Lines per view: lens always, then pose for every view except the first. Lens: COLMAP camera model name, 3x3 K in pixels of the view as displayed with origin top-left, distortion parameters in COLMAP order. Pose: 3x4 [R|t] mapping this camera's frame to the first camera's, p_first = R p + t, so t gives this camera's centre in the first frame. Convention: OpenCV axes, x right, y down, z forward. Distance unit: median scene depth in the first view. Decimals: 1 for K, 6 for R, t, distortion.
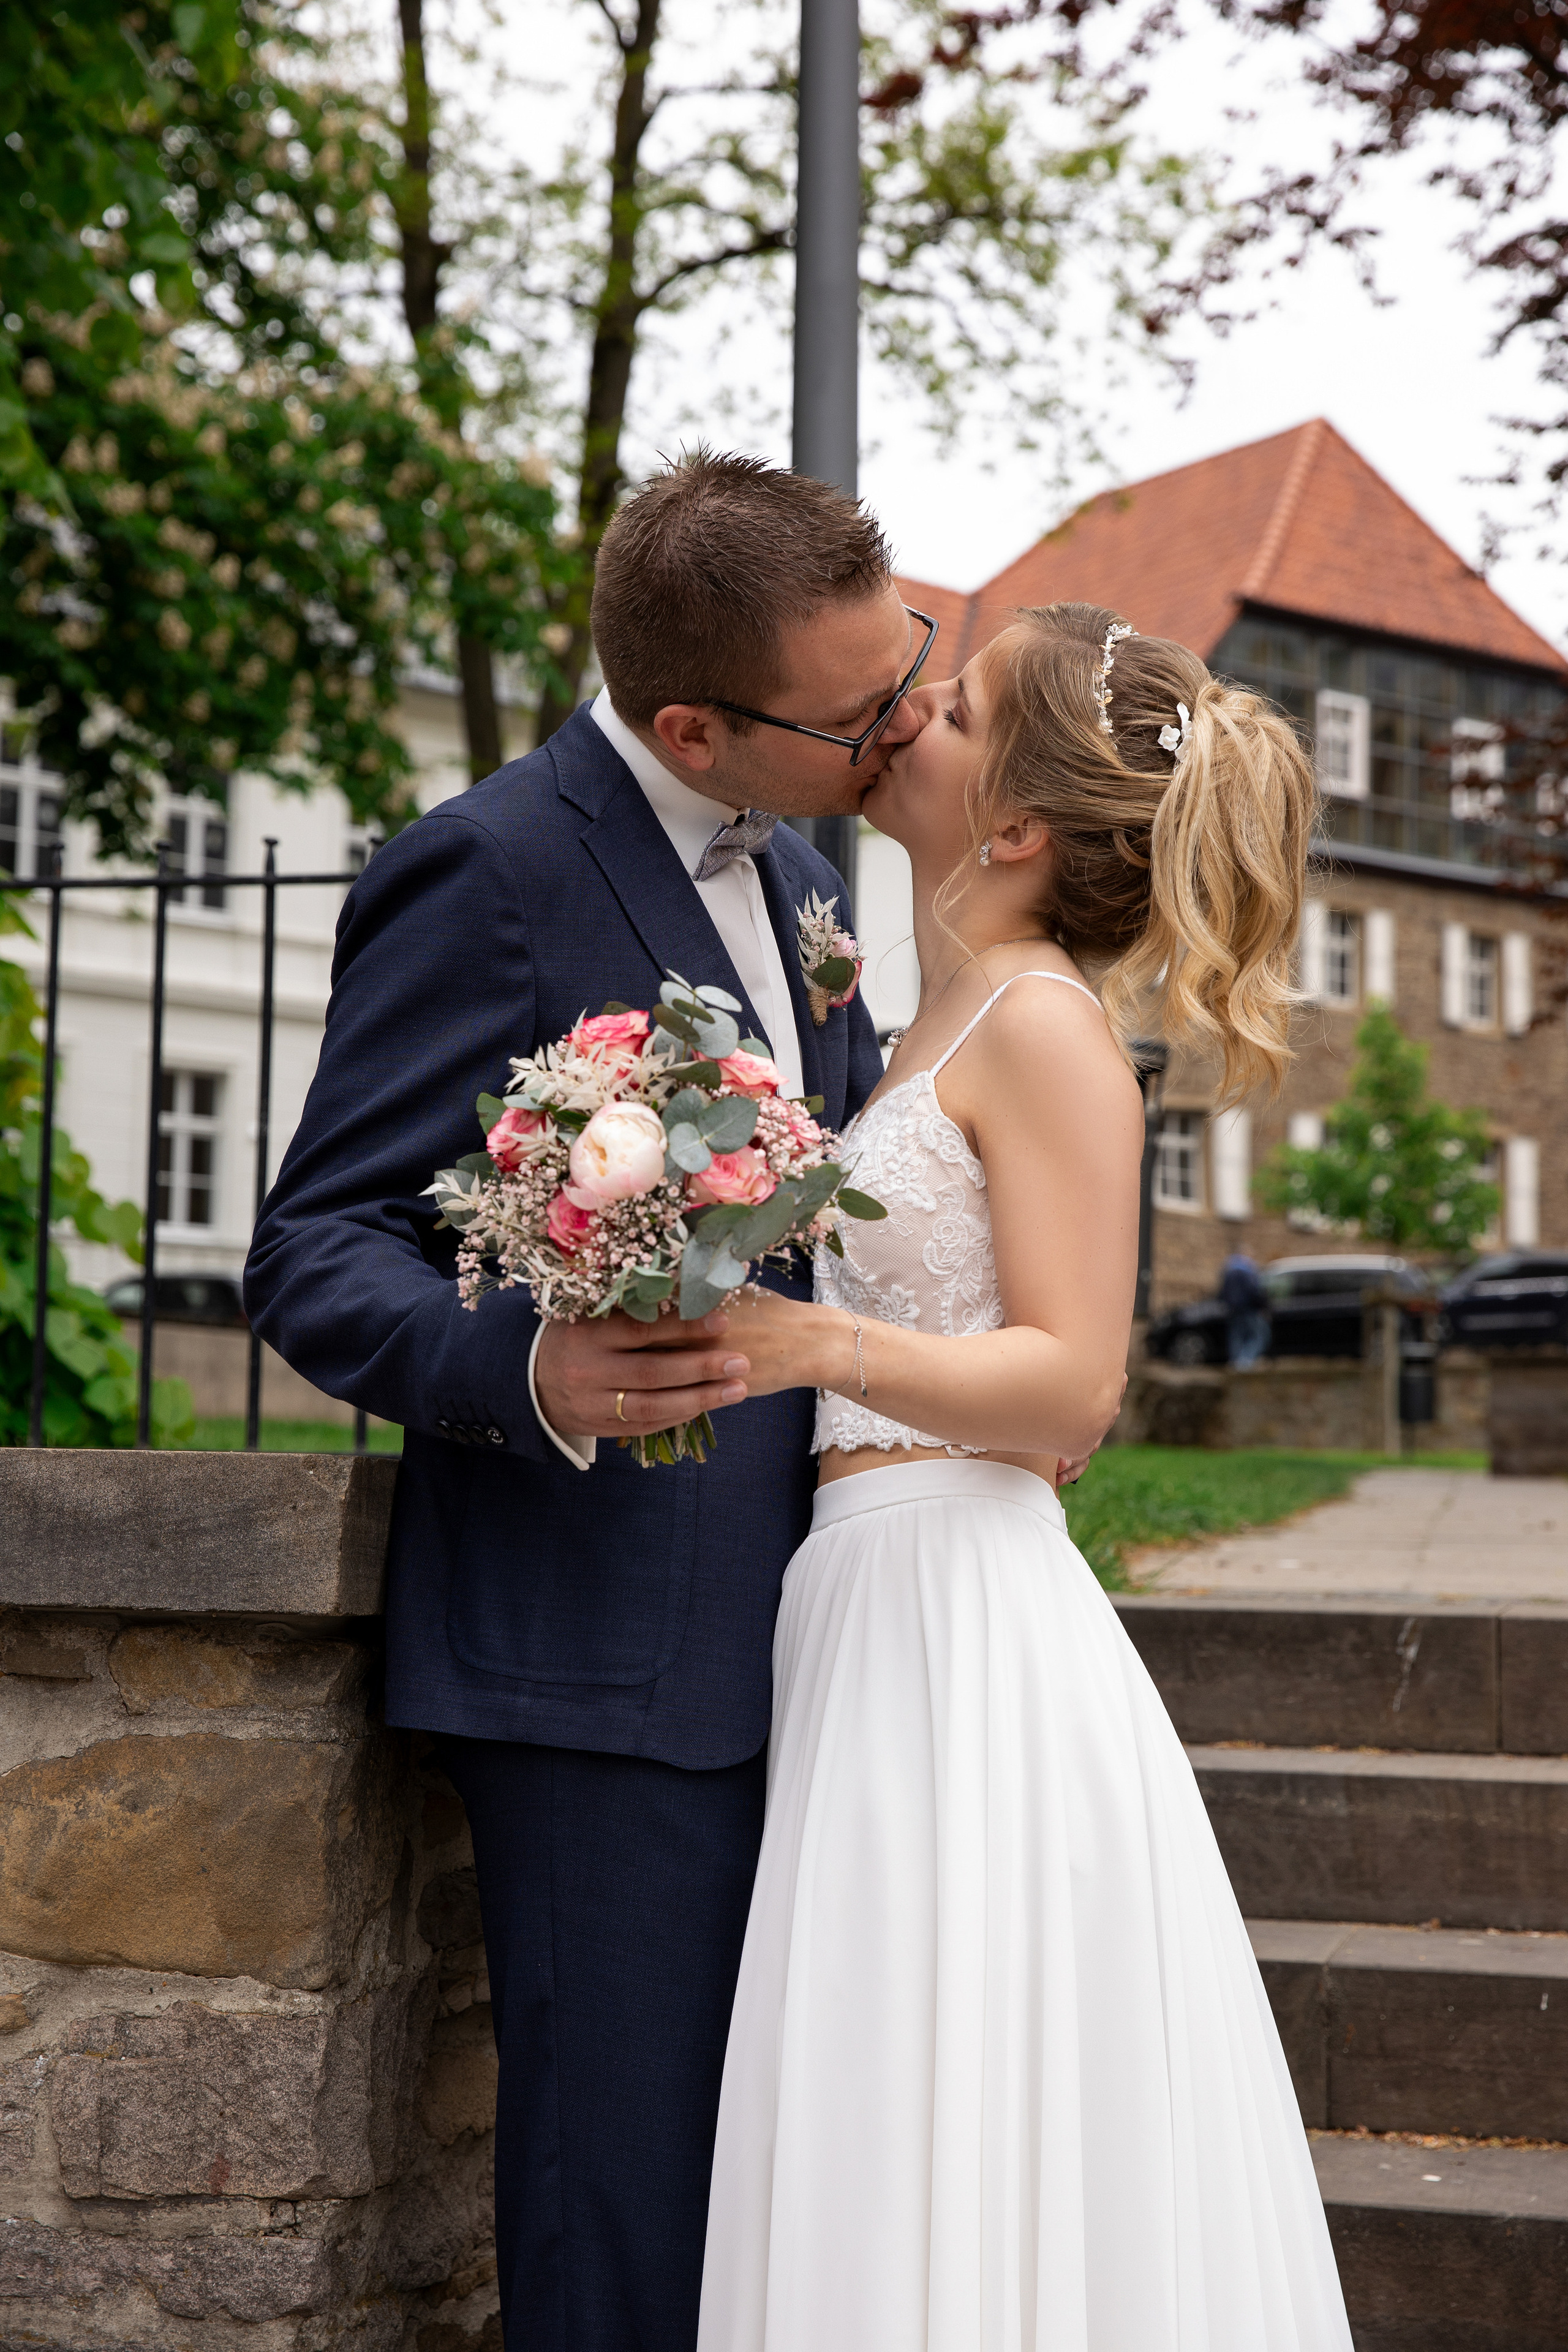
lens RADIAL K [[3655.3, 0, 785.8], [0, 3655.3, 1165.2], [0, 0, 1]] dist [0.128109, 0.126015]
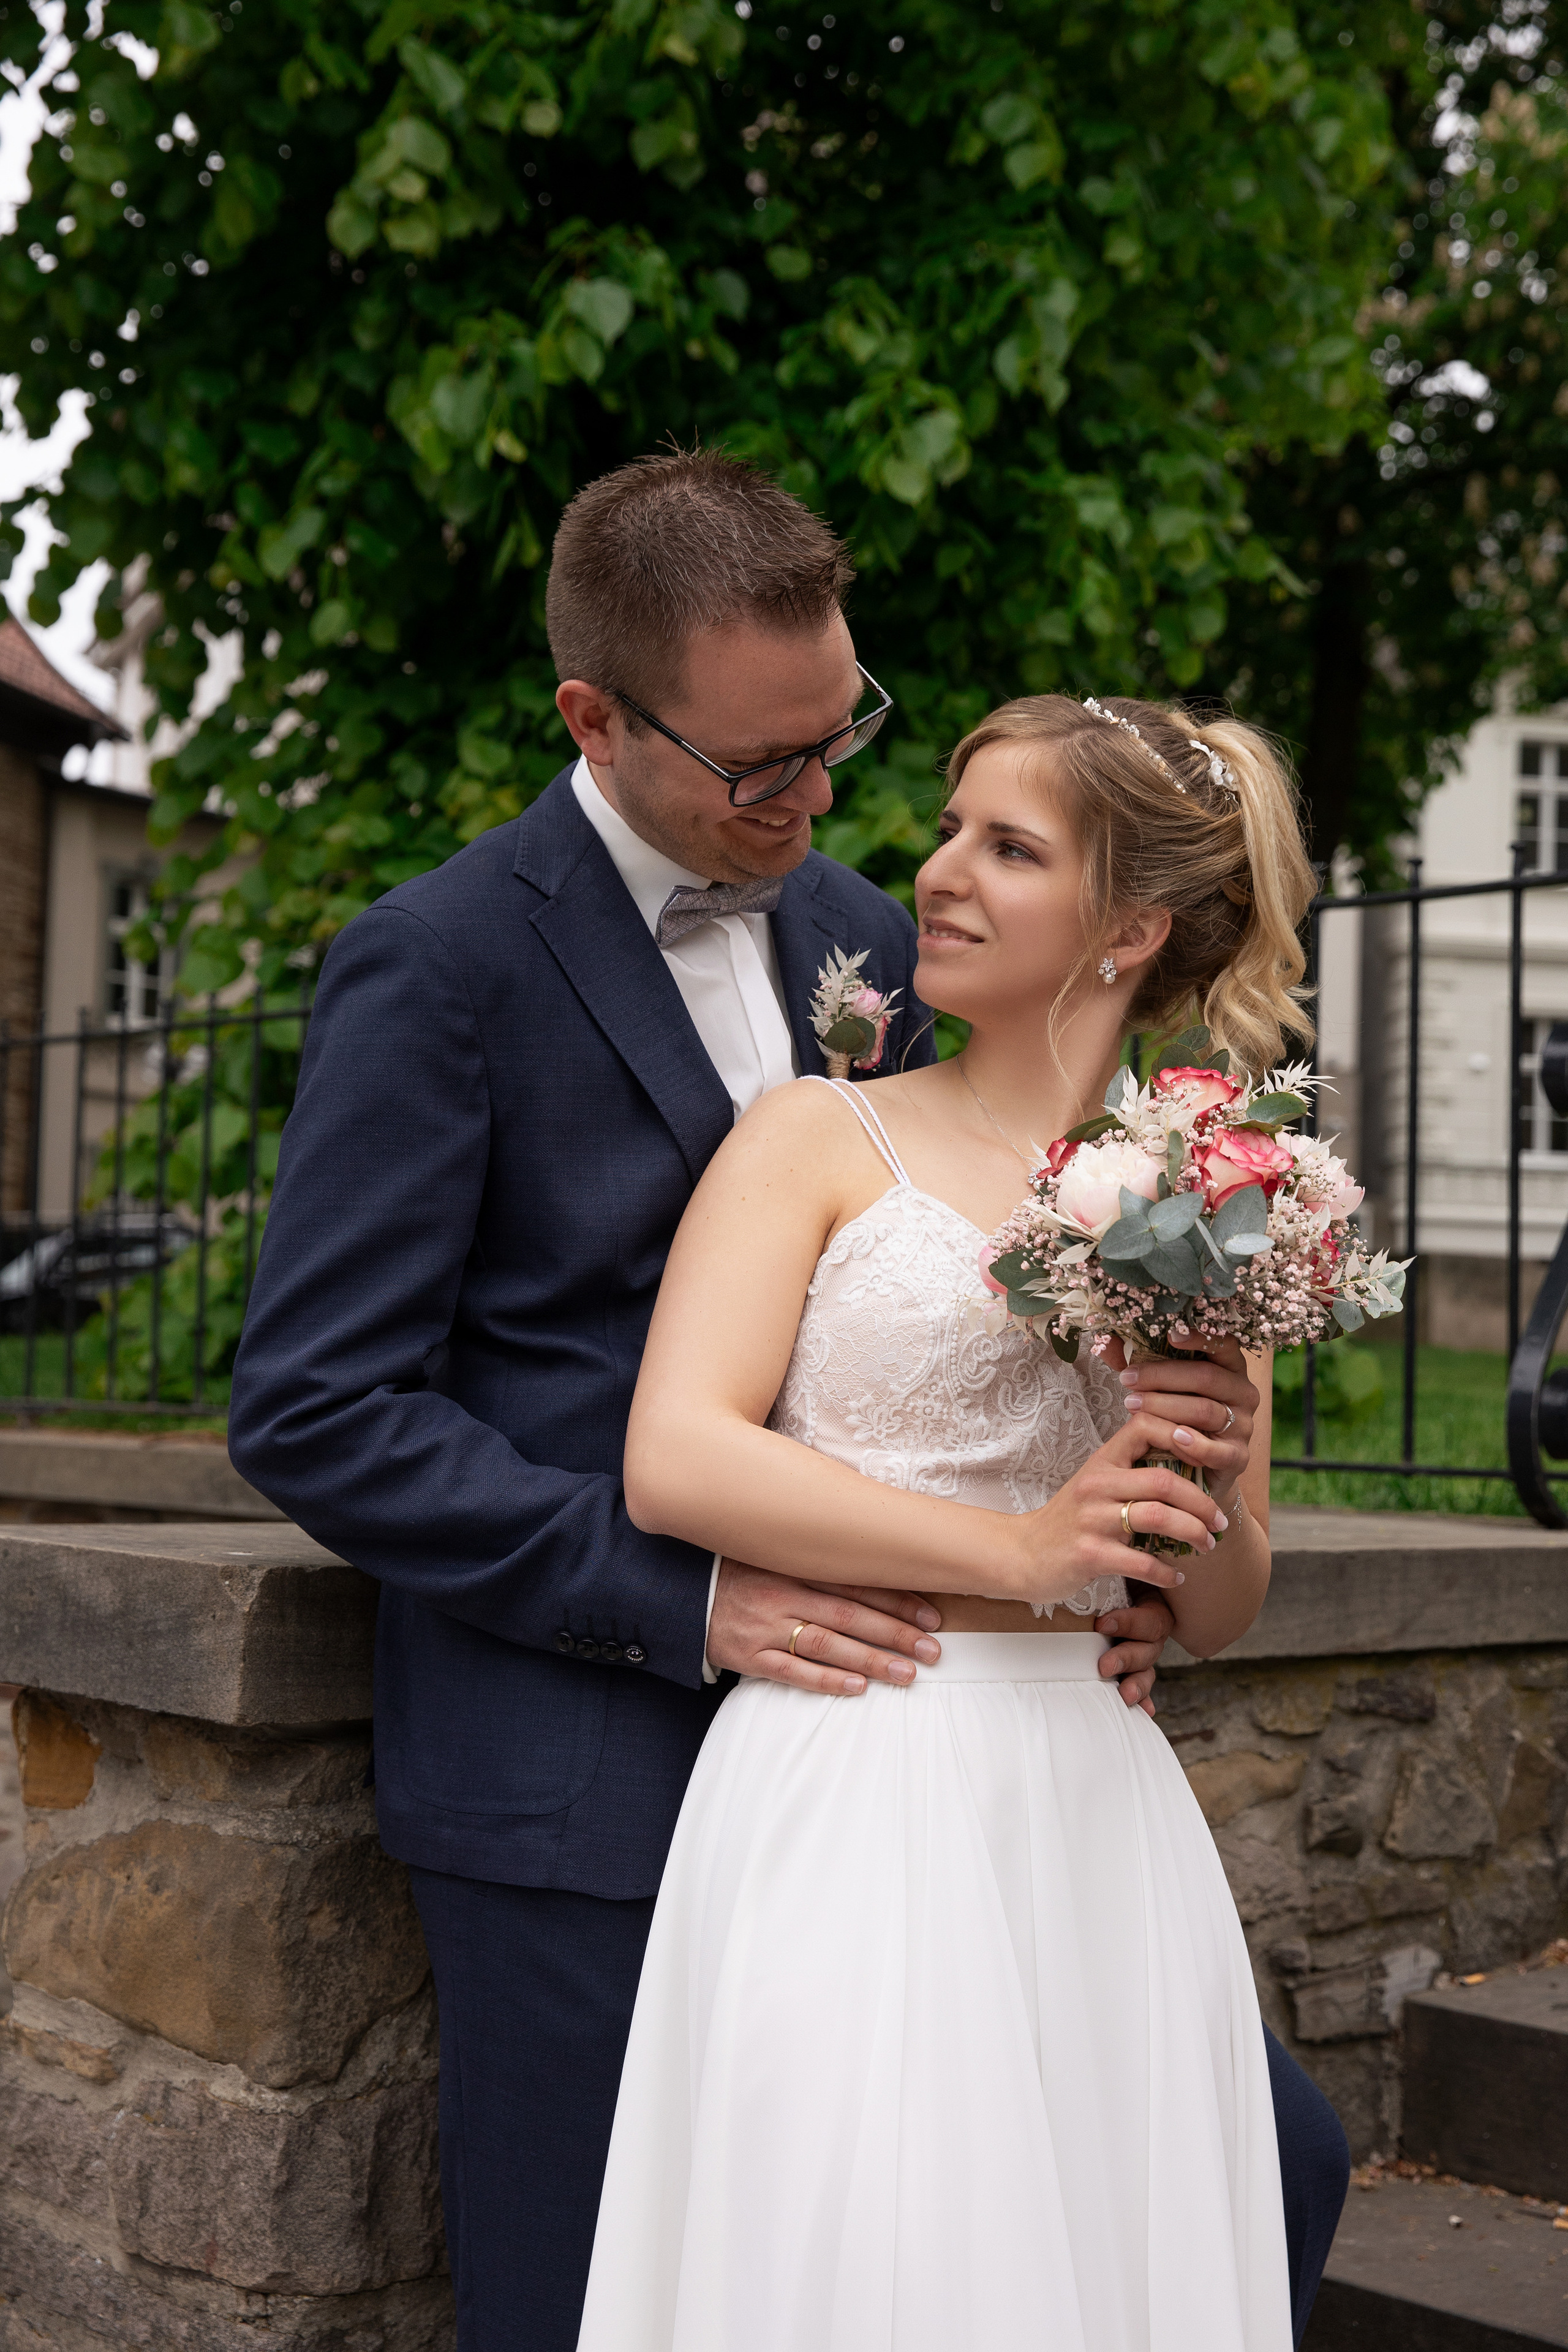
lens RADIAL K [[2951.5, 0, 779.2], [0, 2951.5, 1165.9], [0, 0, 1]] dist [0.039463, 0.173535]
pose [[0.859018, -0.031089, -0.511000, 0.087975], [0.039077, 0.999224, 0.004898, -0.006122], [0.510452, -0.024176, 0.859567, 0.078256]]
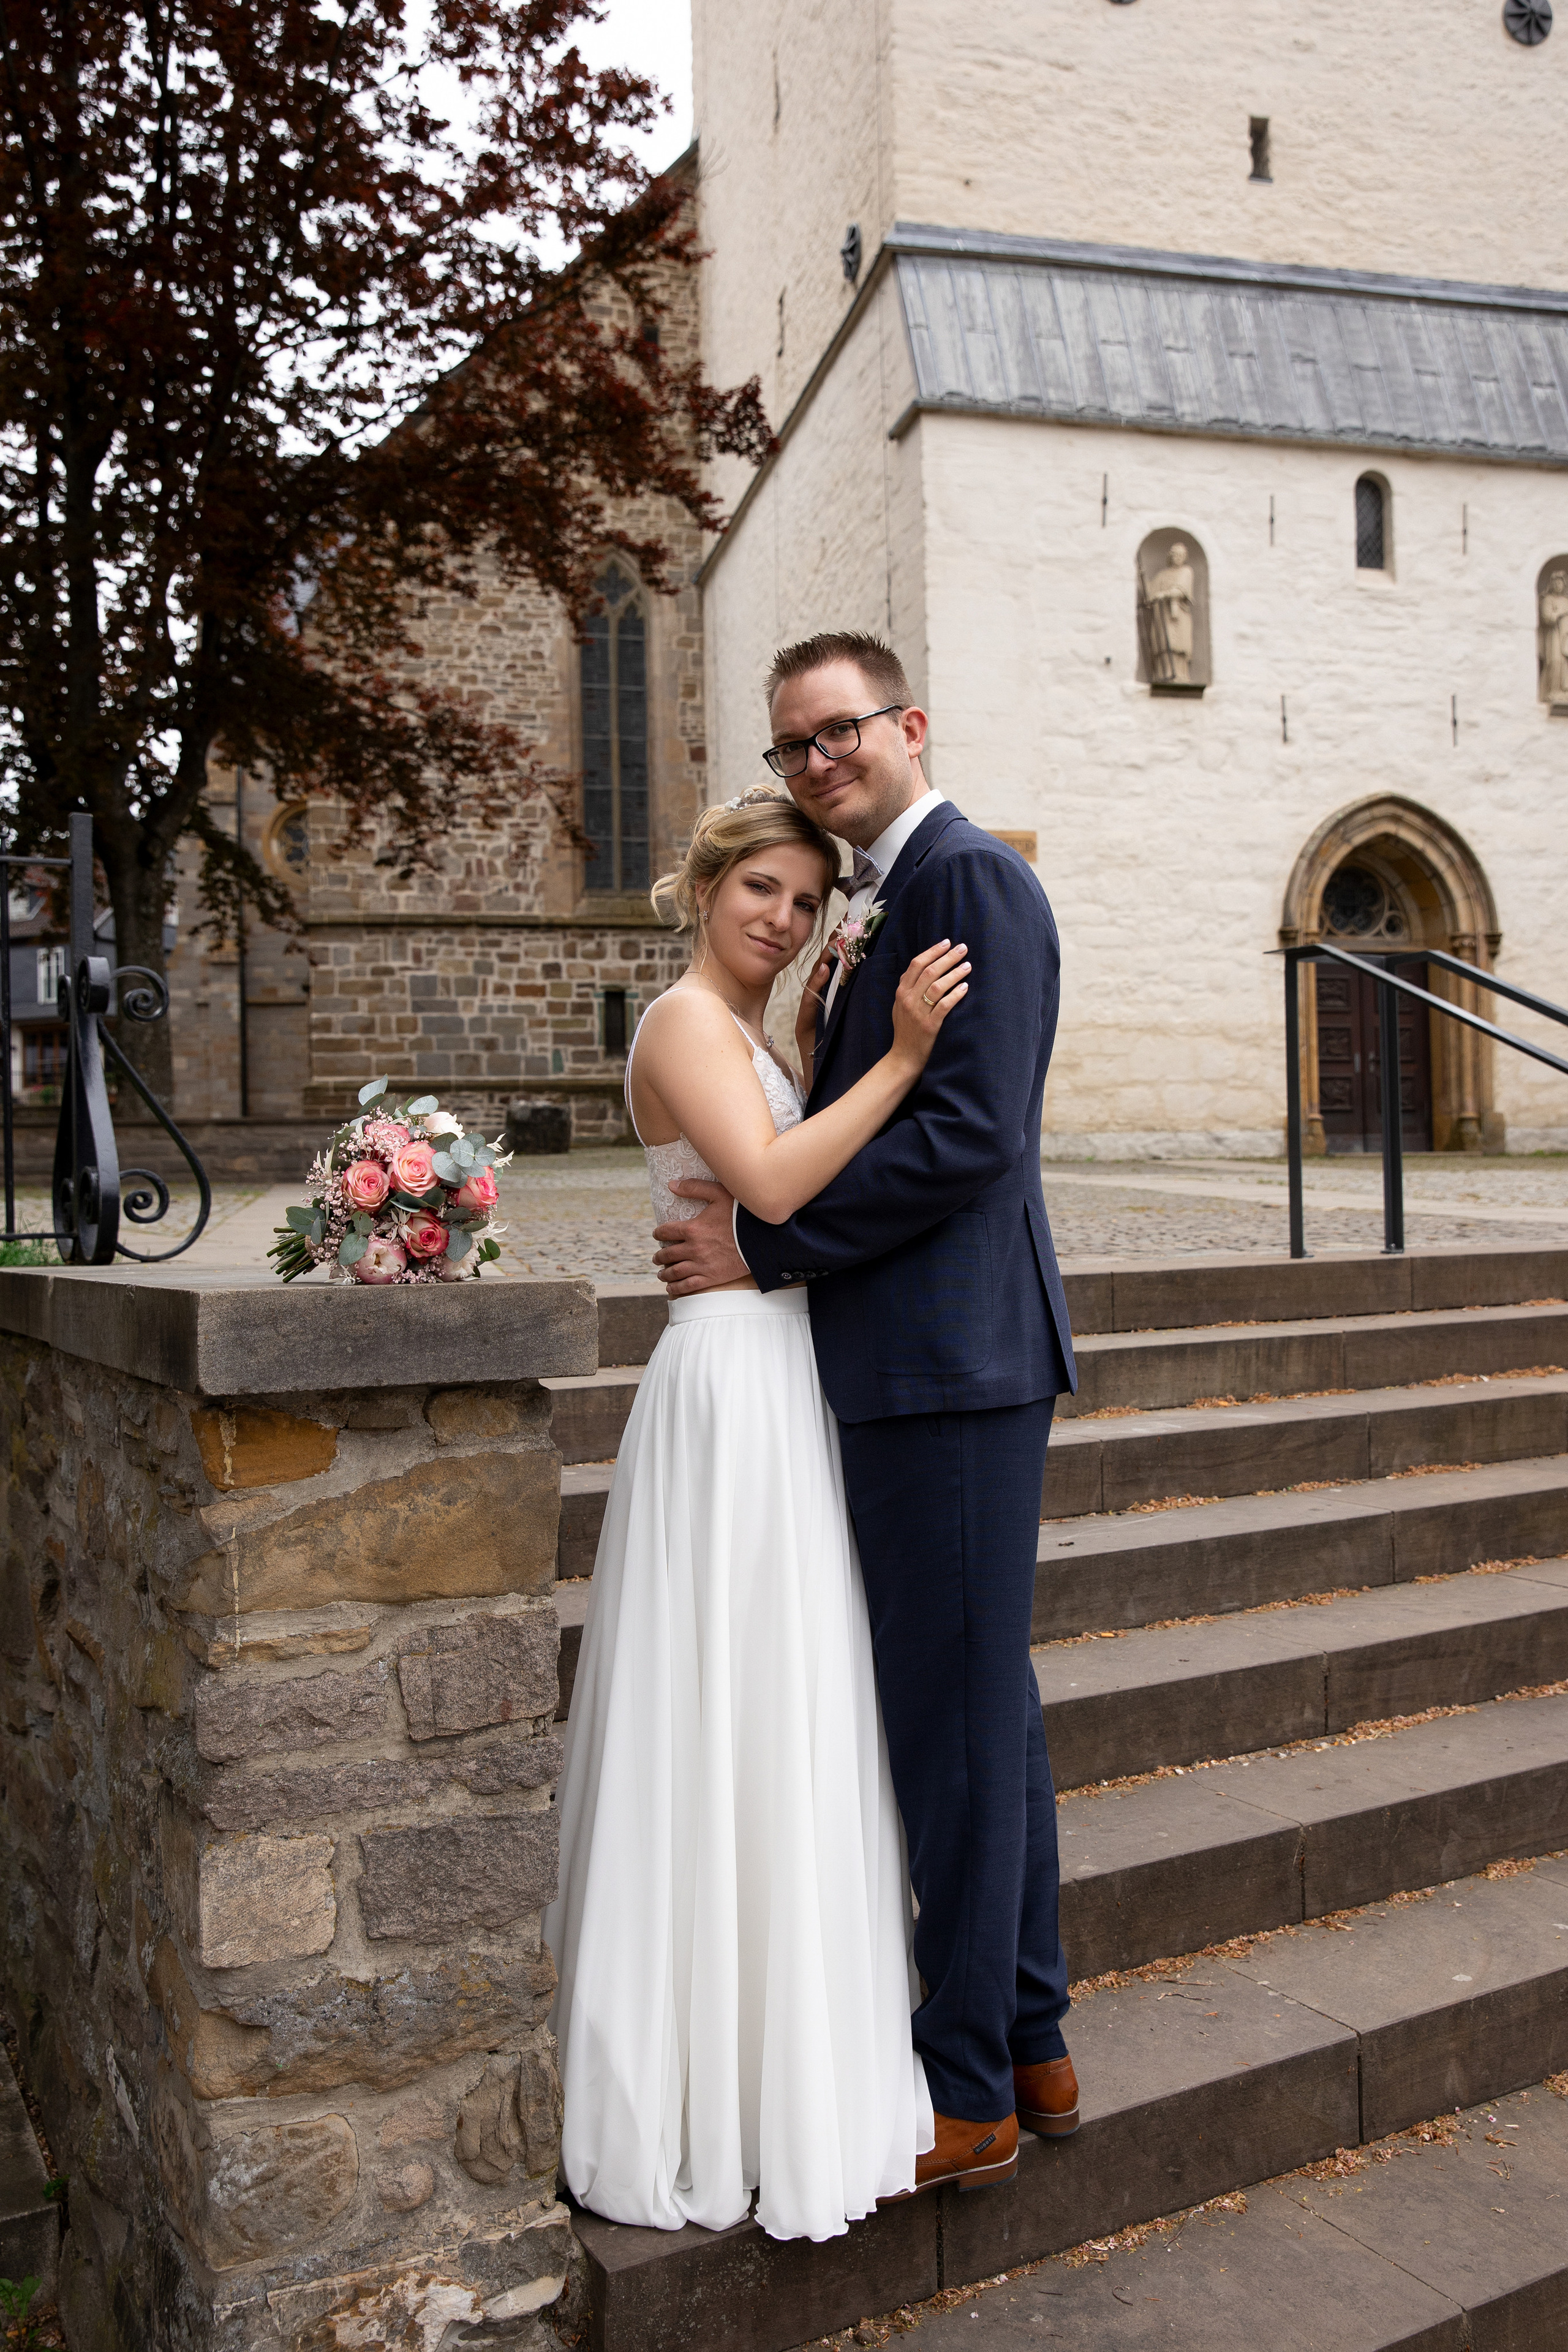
lens RADIAL K [[1960.0, 0, 784.0], [0, 1960.0, 1176.0], [0, 0, 1]] dist [-0.066830, 0.111338]
pose [[0.731582, -0.025676, 0.681270, -0.137086], [-0.033835, 0.996692, 0.073898, -0.007448], [-0.680914, -0.077113, 0.728293, 0.062157]]
